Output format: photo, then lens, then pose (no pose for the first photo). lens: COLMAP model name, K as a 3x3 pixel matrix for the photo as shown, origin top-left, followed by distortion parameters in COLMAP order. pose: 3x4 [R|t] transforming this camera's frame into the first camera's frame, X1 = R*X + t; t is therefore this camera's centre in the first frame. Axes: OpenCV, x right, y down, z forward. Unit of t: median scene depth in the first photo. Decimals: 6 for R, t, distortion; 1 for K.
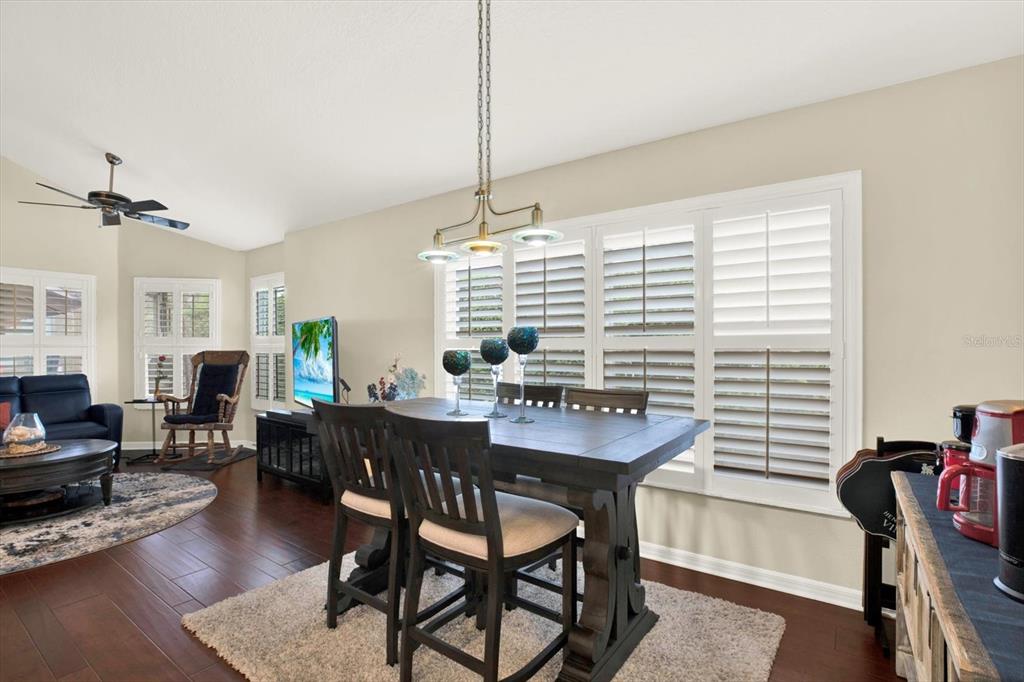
lens RADIAL K [[484.8, 0, 507.6], [0, 484.8, 348.5], [0, 0, 1]] dist [-0.020648, 0.001442]
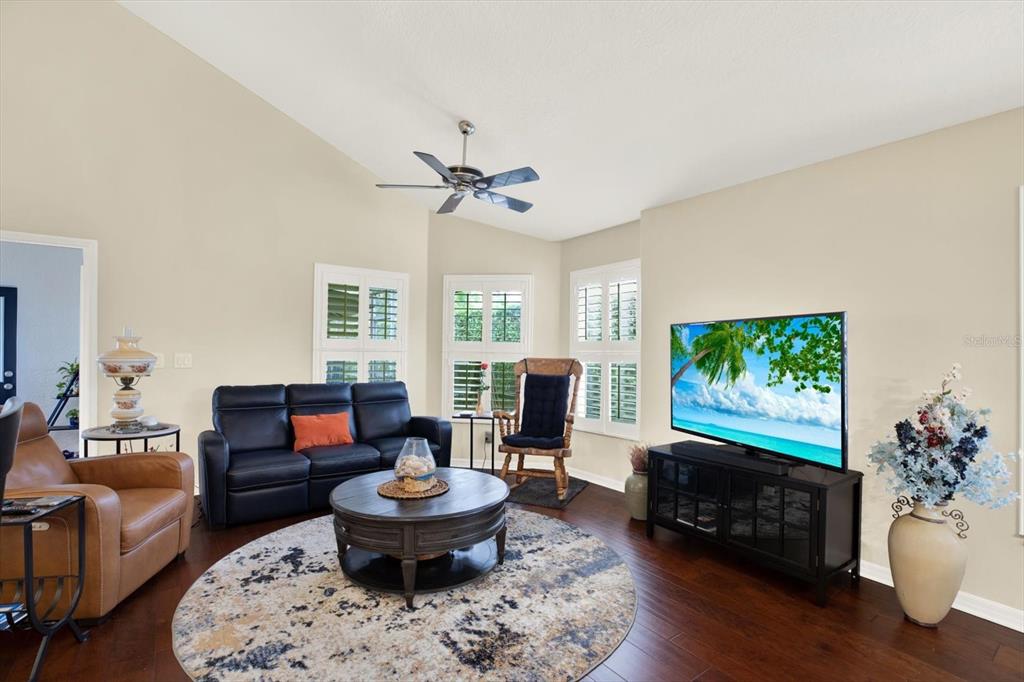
lens RADIAL K [[484.8, 0, 511.1], [0, 484.8, 348.9], [0, 0, 1]] dist [-0.020648, 0.001442]
pose [[0.948648, 0.010174, -0.316171, -0.449750], [-0.014242, 0.999843, -0.010558, -0.001959], [0.316014, 0.014519, 0.948643, 0.213013]]
